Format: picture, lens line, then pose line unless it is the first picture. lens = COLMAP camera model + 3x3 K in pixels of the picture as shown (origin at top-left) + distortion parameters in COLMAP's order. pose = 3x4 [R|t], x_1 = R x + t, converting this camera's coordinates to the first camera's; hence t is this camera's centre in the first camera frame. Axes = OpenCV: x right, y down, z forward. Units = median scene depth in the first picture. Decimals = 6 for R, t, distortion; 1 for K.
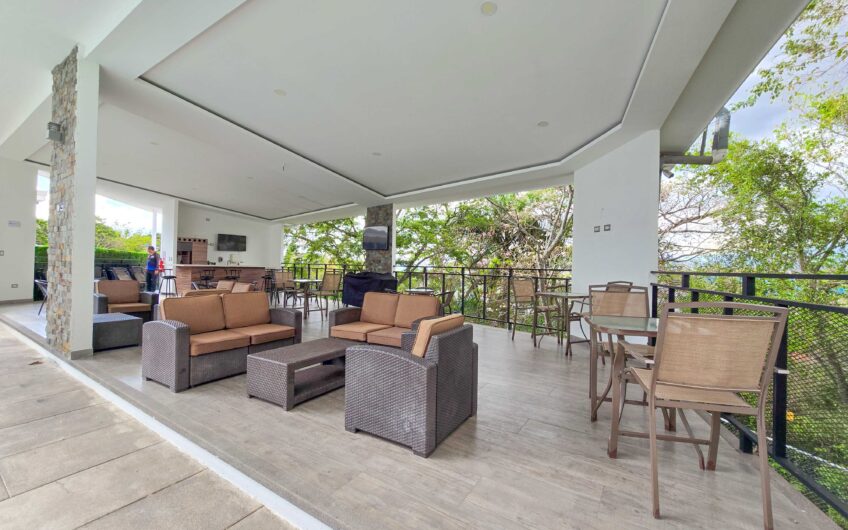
lens RADIAL K [[350.3, 0, 420.6], [0, 350.3, 264.7], [0, 0, 1]] dist [-0.000615, -0.000015]
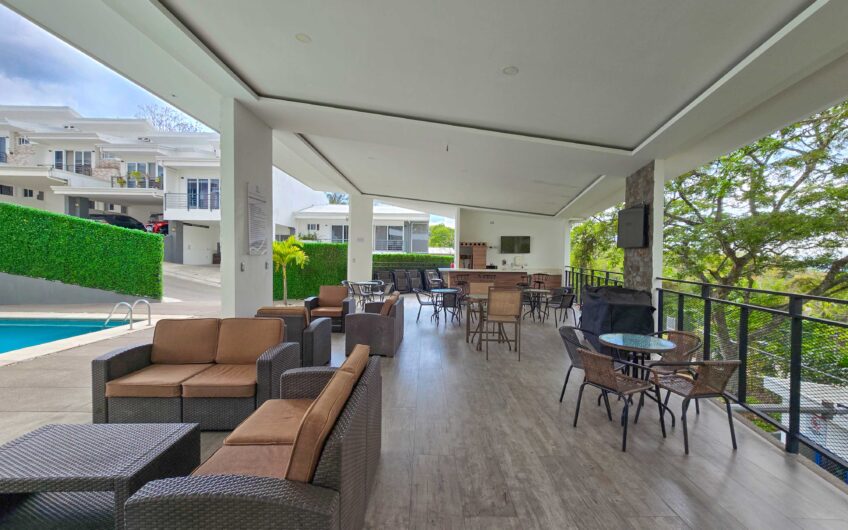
lens RADIAL K [[350.3, 0, 425.8], [0, 350.3, 262.8], [0, 0, 1]] dist [-0.000615, -0.000015]
pose [[0.559484, -0.002470, -0.828838, 0.121071], [0.001672, 0.999997, -0.001852, -0.014151], [0.828840, -0.000350, 0.559486, 0.306984]]
